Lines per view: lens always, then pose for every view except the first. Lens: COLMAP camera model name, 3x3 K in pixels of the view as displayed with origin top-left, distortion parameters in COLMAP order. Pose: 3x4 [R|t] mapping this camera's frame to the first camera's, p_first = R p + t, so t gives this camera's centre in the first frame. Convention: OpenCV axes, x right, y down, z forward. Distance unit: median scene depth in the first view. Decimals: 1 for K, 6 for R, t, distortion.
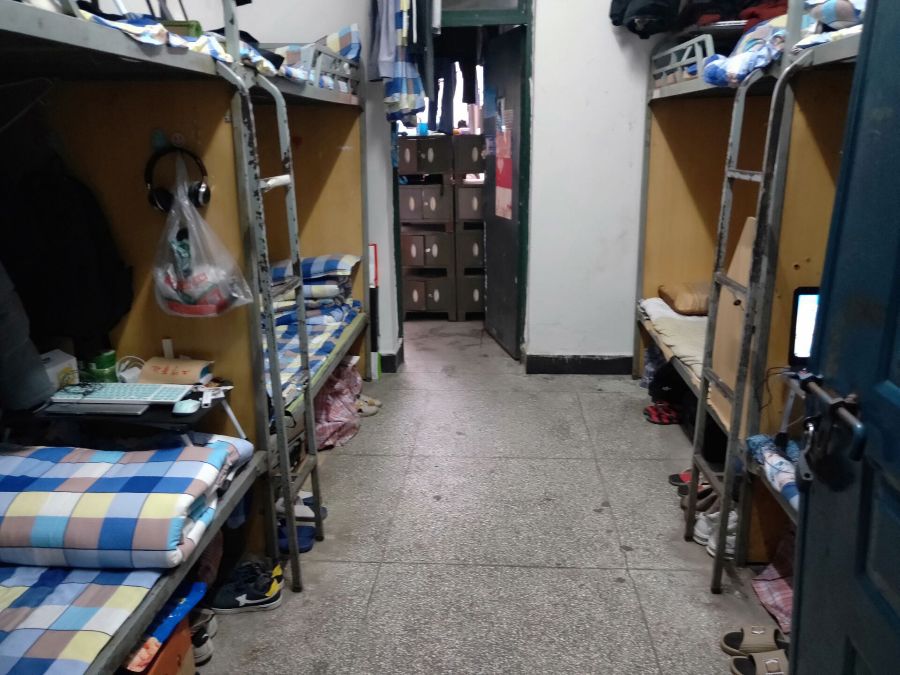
lens RADIAL K [[708.5, 0, 450.0], [0, 708.5, 337.5], [0, 0, 1]] dist [0.042287, -0.004002]
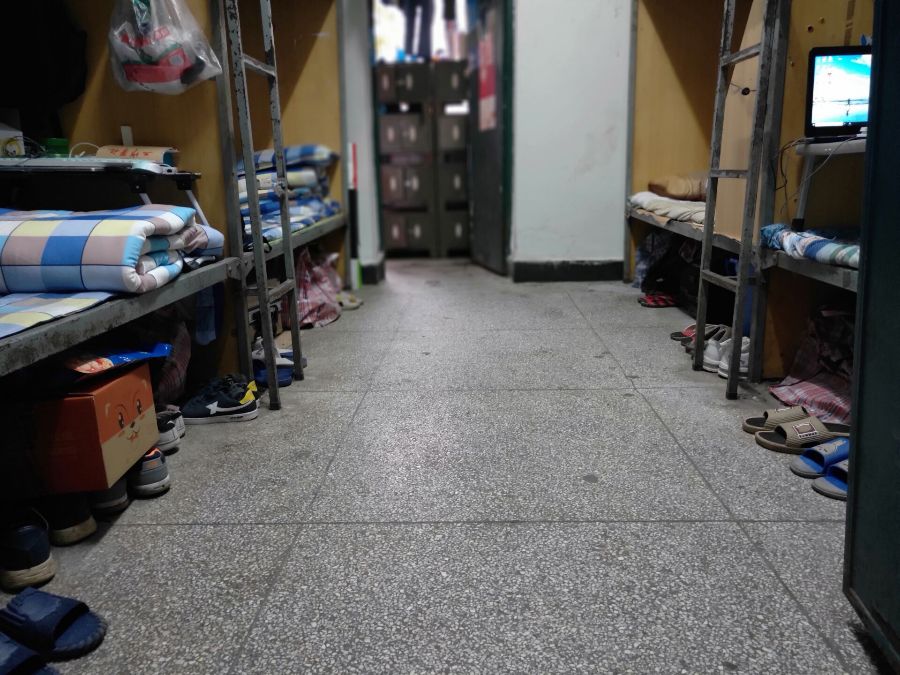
lens RADIAL K [[708.5, 0, 450.0], [0, 708.5, 337.5], [0, 0, 1]] dist [0.042287, -0.004002]
pose [[0.999321, -0.016800, 0.032804, -0.014427], [0.018331, 0.998730, -0.046926, 0.217473], [-0.031974, 0.047495, 0.998360, 0.062731]]
